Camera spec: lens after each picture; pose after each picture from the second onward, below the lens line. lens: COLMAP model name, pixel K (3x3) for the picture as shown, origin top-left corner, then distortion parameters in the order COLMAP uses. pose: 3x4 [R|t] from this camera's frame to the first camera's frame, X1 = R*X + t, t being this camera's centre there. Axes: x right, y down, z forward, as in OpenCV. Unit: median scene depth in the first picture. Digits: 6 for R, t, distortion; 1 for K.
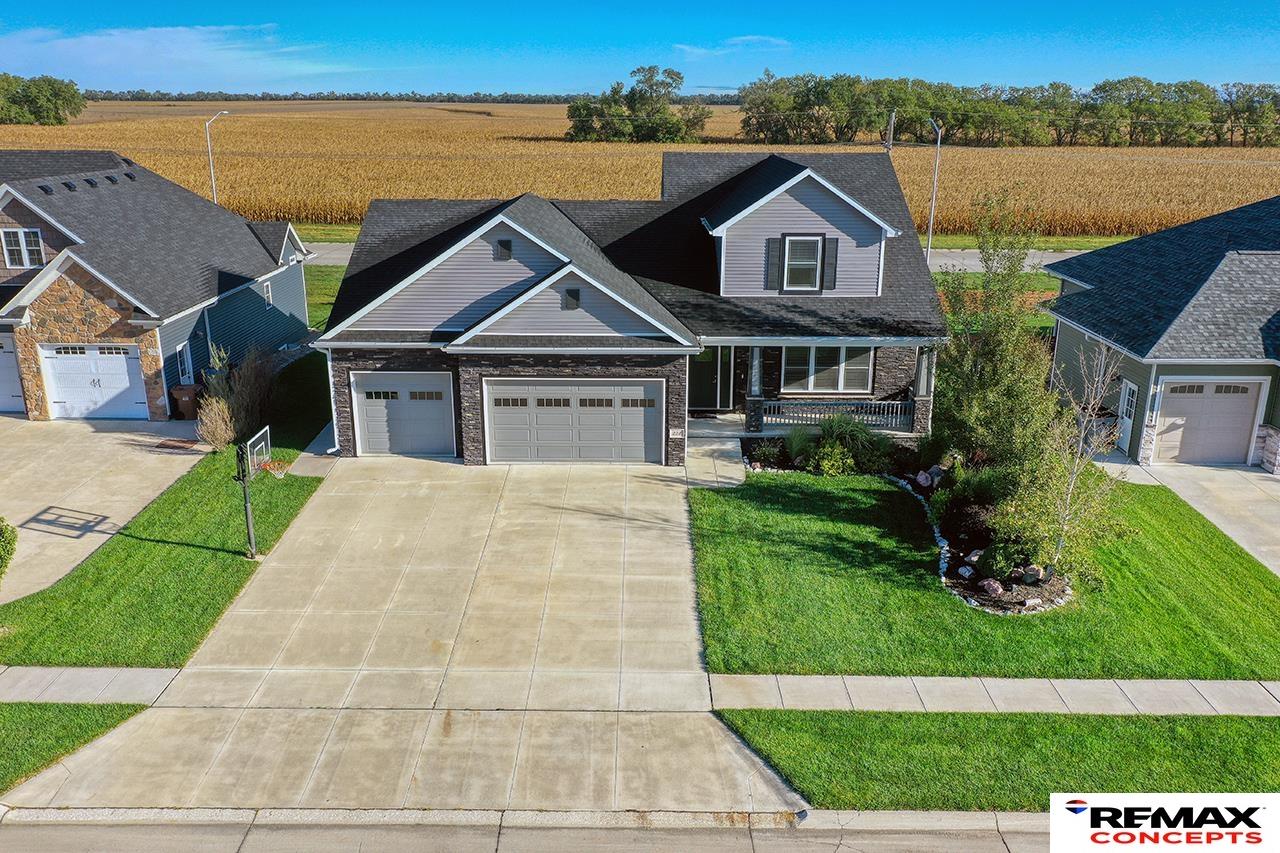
lens RADIAL K [[1017.5, 0, 631.4], [0, 1017.5, 427.7], [0, 0, 1]] dist [0.020294, -0.005992]
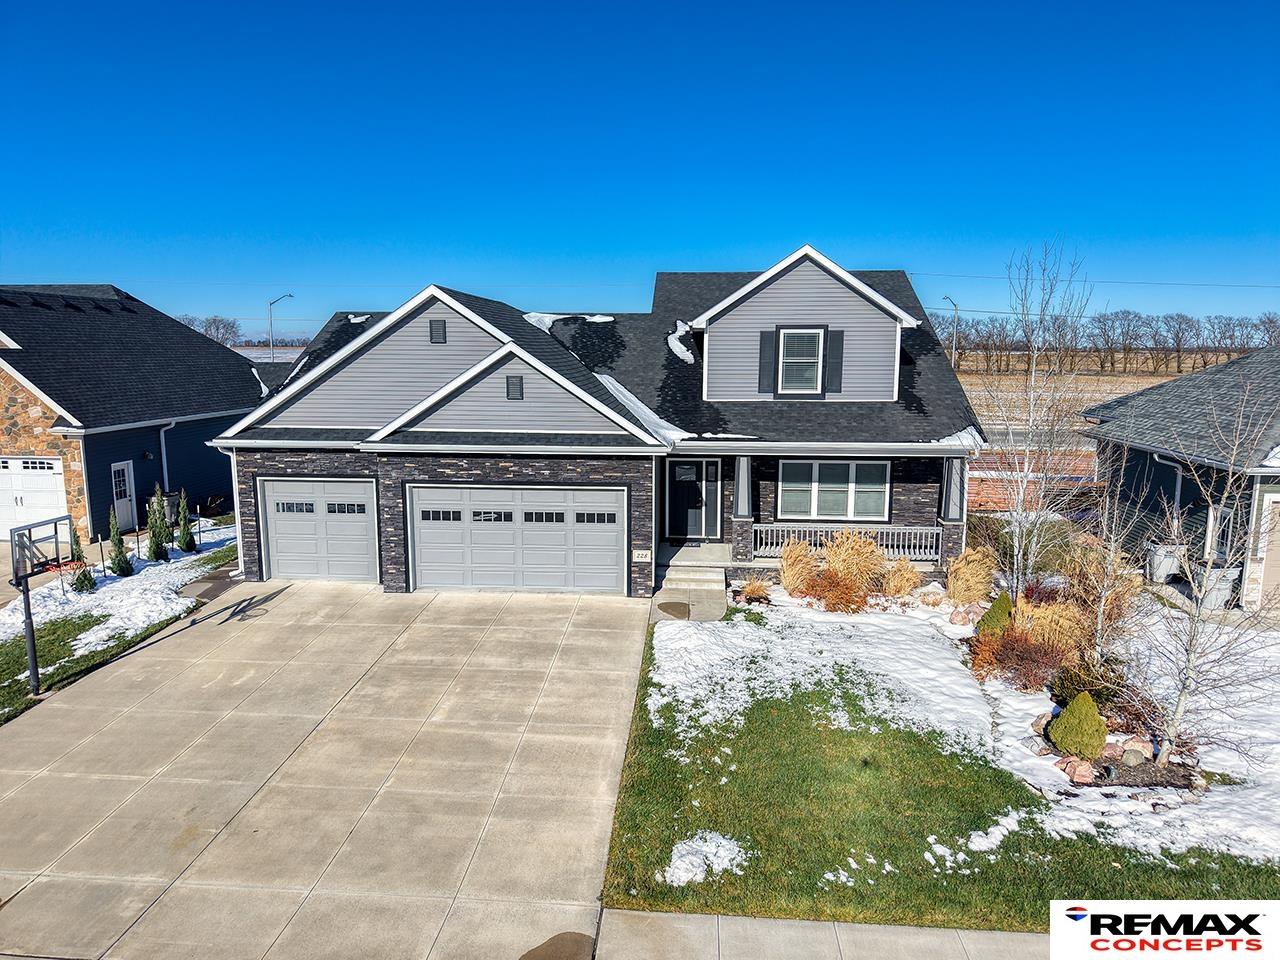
lens RADIAL K [[853.9, 0, 632.6], [0, 853.9, 485.3], [0, 0, 1]] dist [0.030580, -0.034761]
pose [[0.997493, 0.011070, -0.069899, 0.083403], [-0.021358, 0.988726, -0.148205, 0.049954], [0.067470, 0.149326, 0.986483, 0.321600]]
